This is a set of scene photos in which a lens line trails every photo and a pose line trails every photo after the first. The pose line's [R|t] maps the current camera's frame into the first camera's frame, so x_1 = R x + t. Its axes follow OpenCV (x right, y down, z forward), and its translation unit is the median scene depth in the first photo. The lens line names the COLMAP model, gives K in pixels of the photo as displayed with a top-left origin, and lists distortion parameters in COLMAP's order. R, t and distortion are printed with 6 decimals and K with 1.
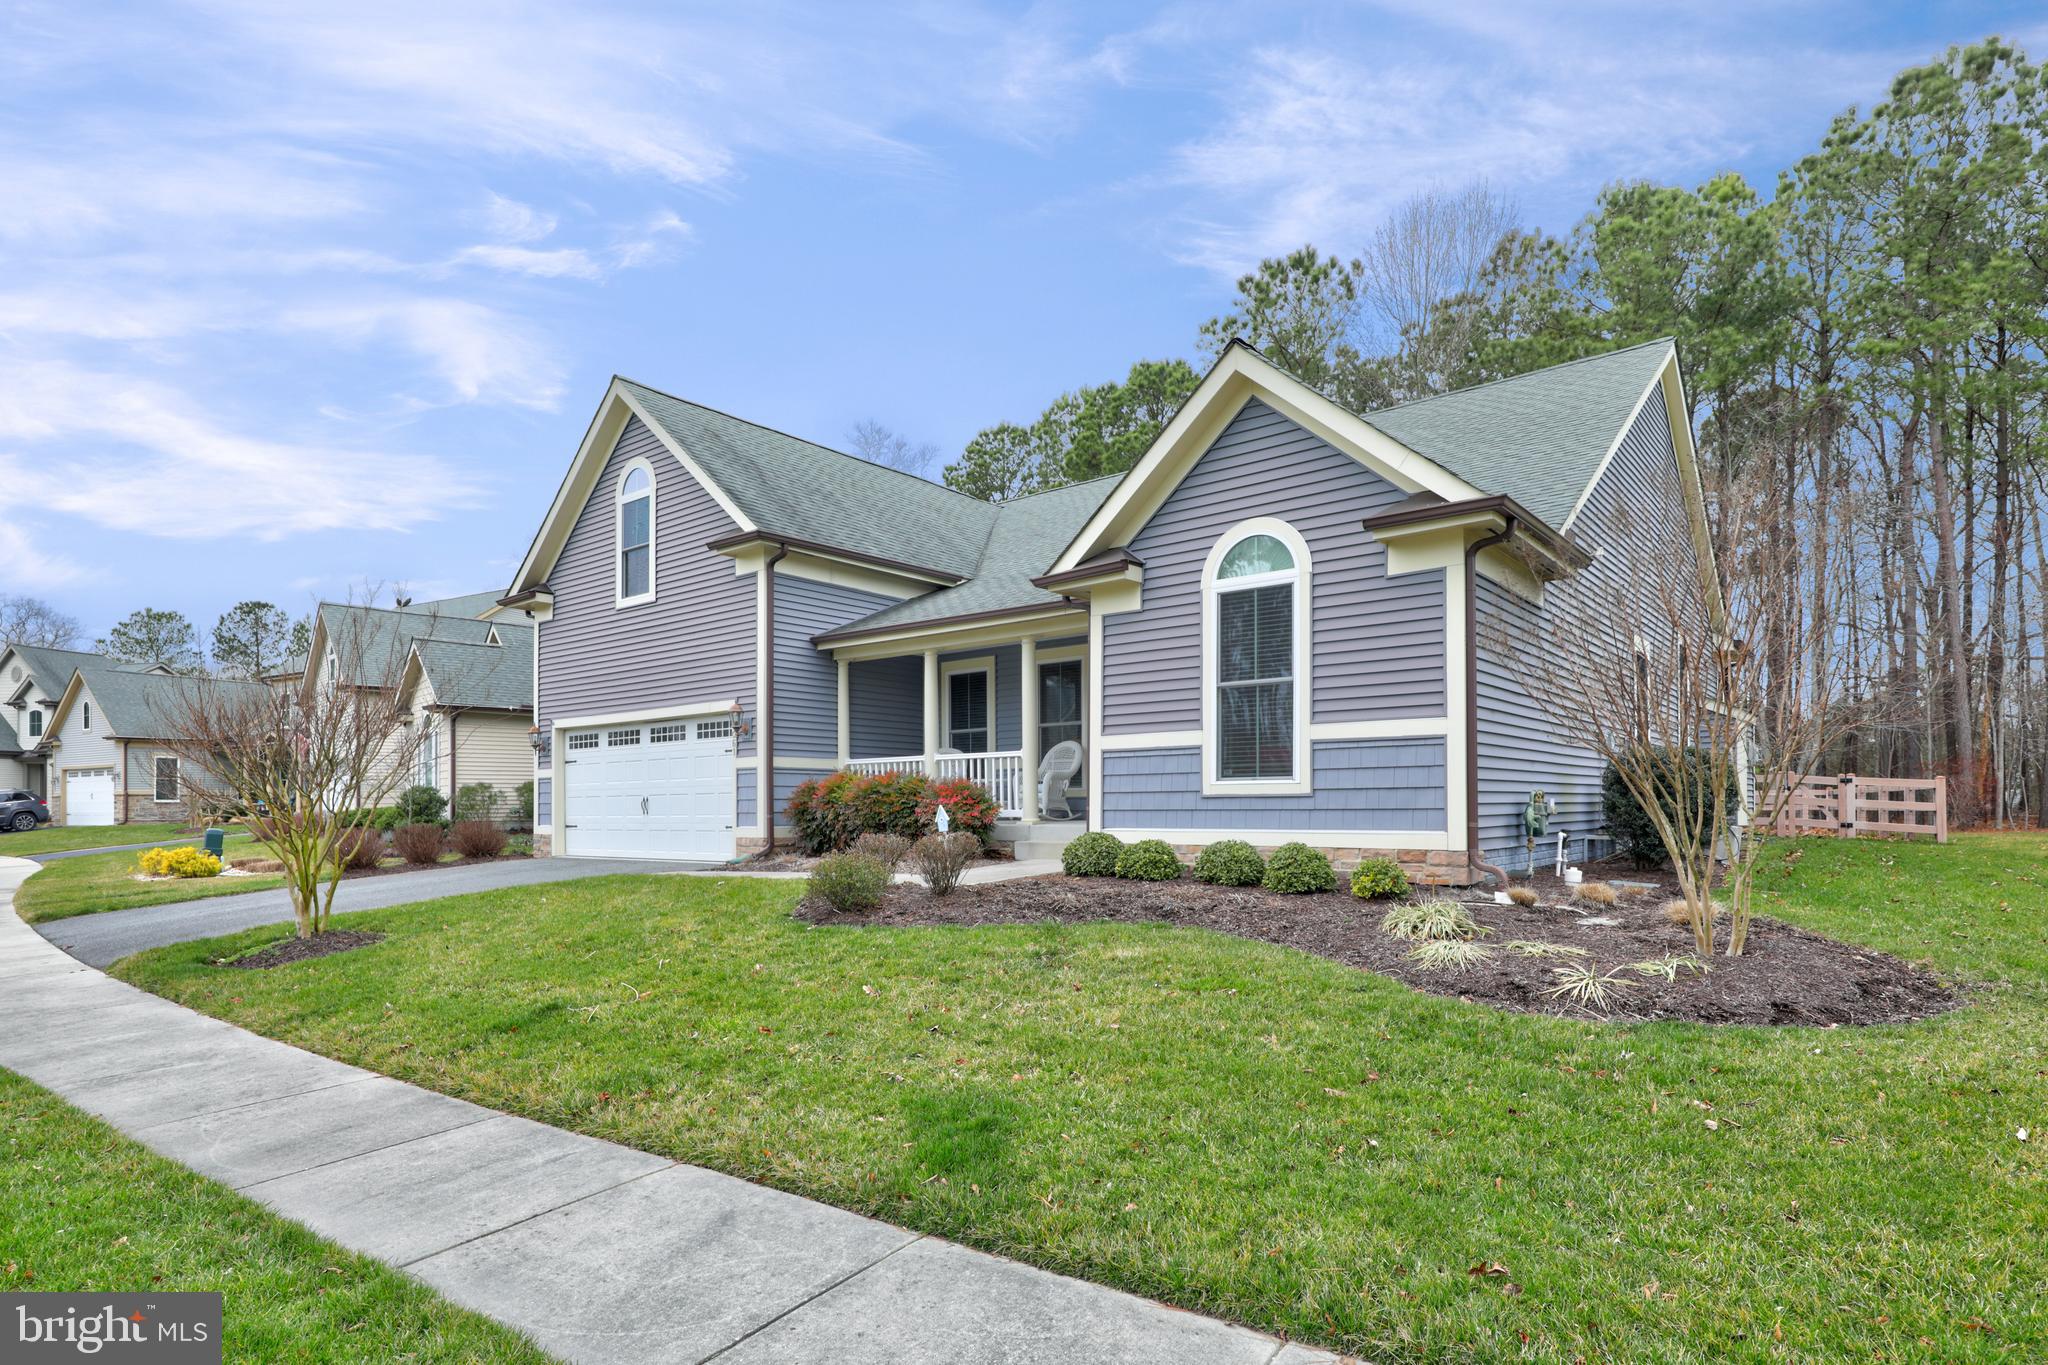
lens RADIAL K [[1037.0, 0, 1024.0], [0, 1037.0, 682.5], [0, 0, 1]] dist [-0.004985, -0.000354]
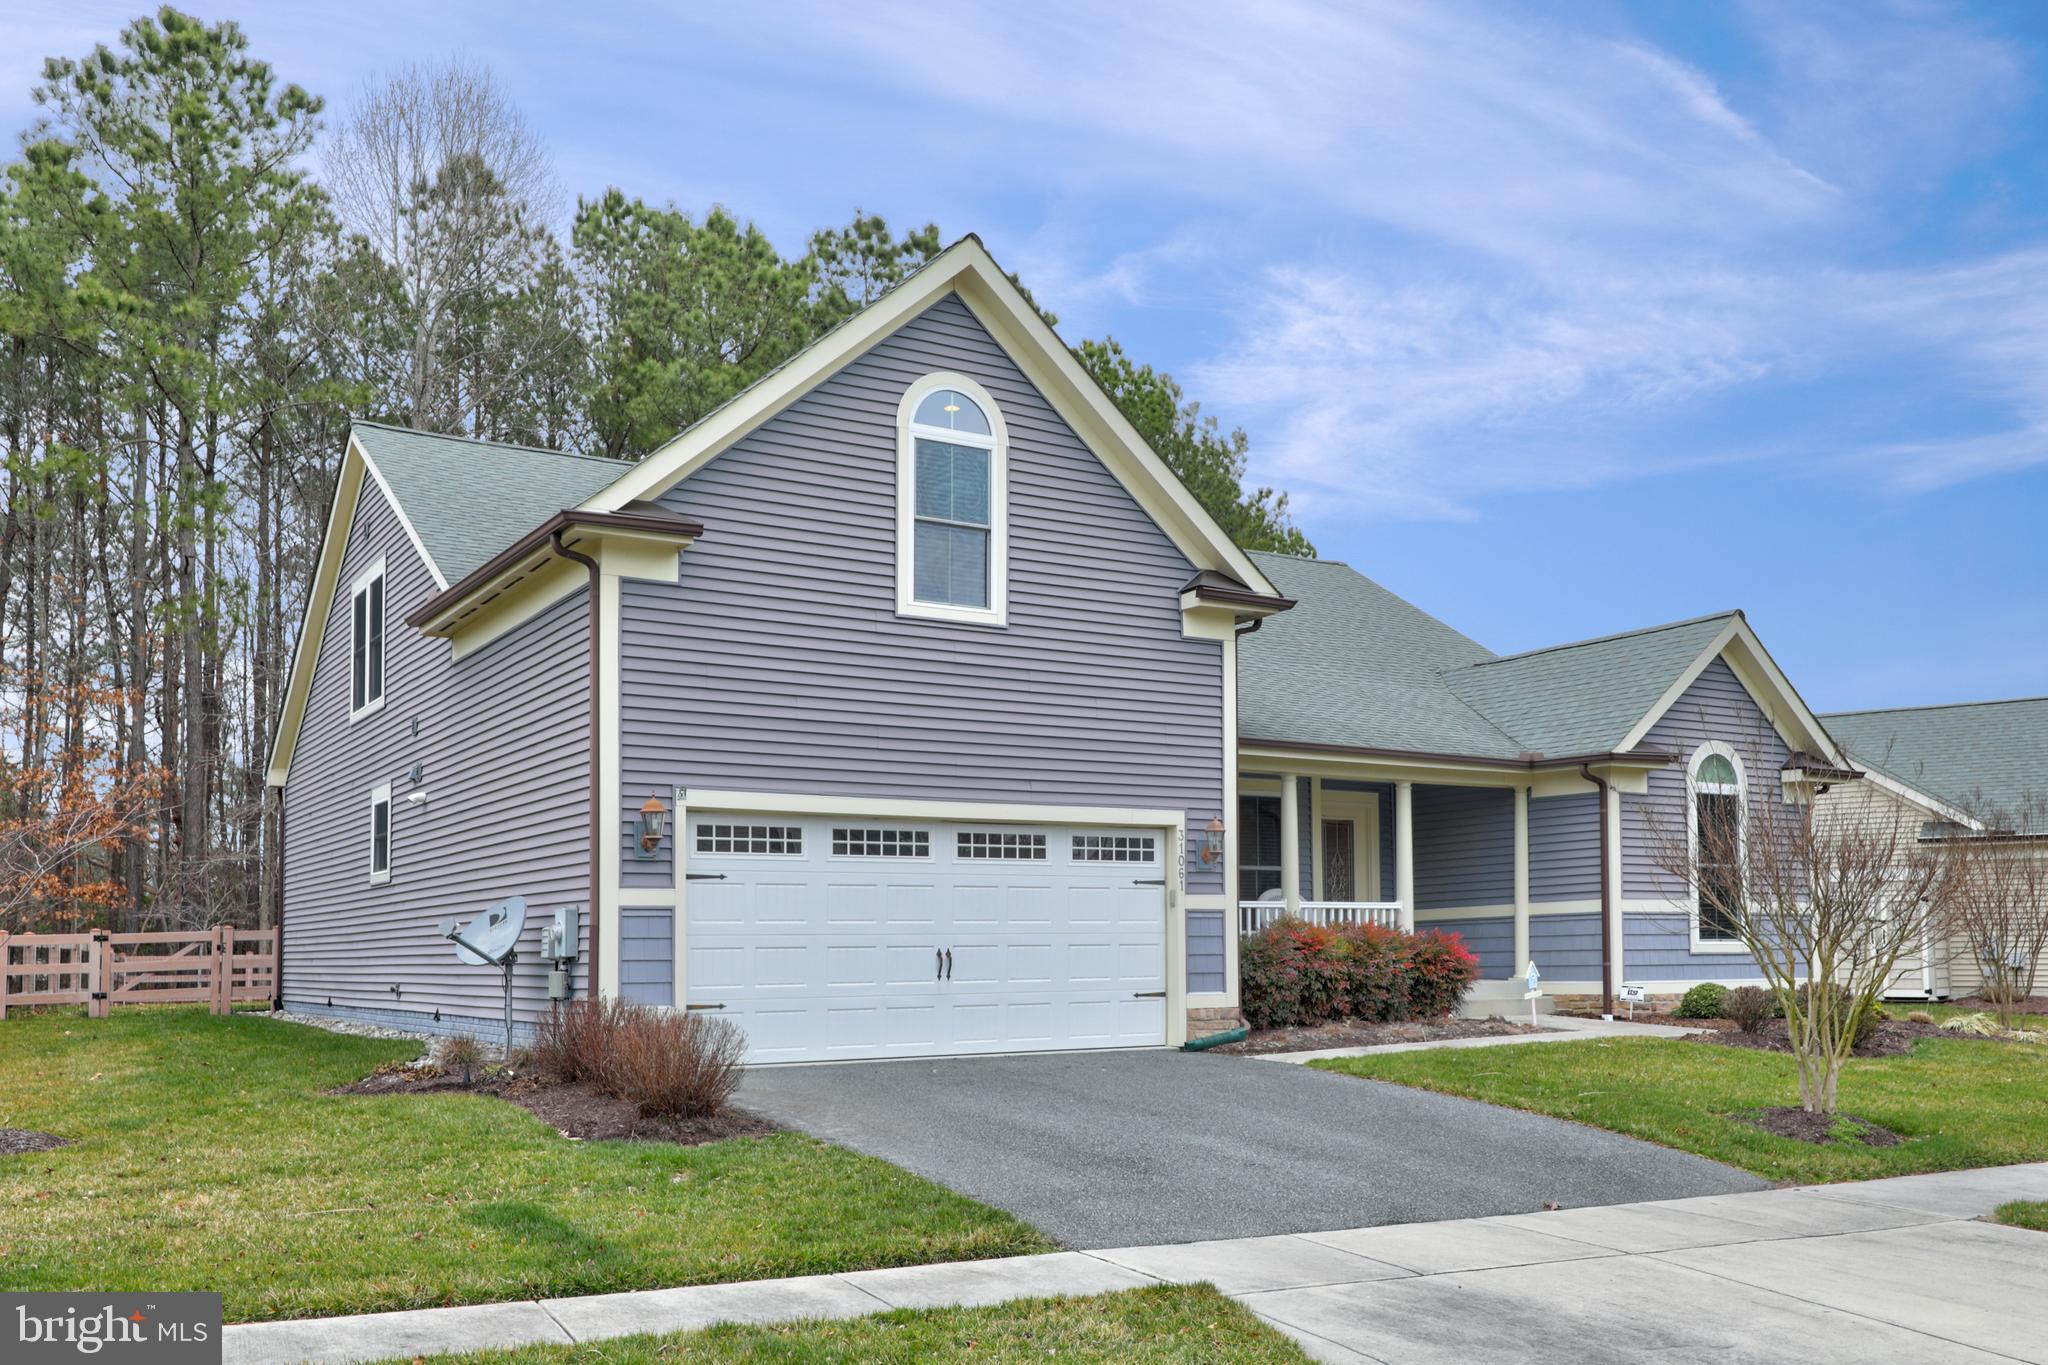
lens RADIAL K [[1688.9, 0, 1024.0], [0, 1688.9, 682.5], [0, 0, 1]] dist [-0.002430, 0.000099]
pose [[0.370558, 0.151268, 0.916409, -2.028061], [-0.105751, 0.987104, -0.120176, 0.116302], [-0.922770, -0.052379, 0.381776, 0.975747]]
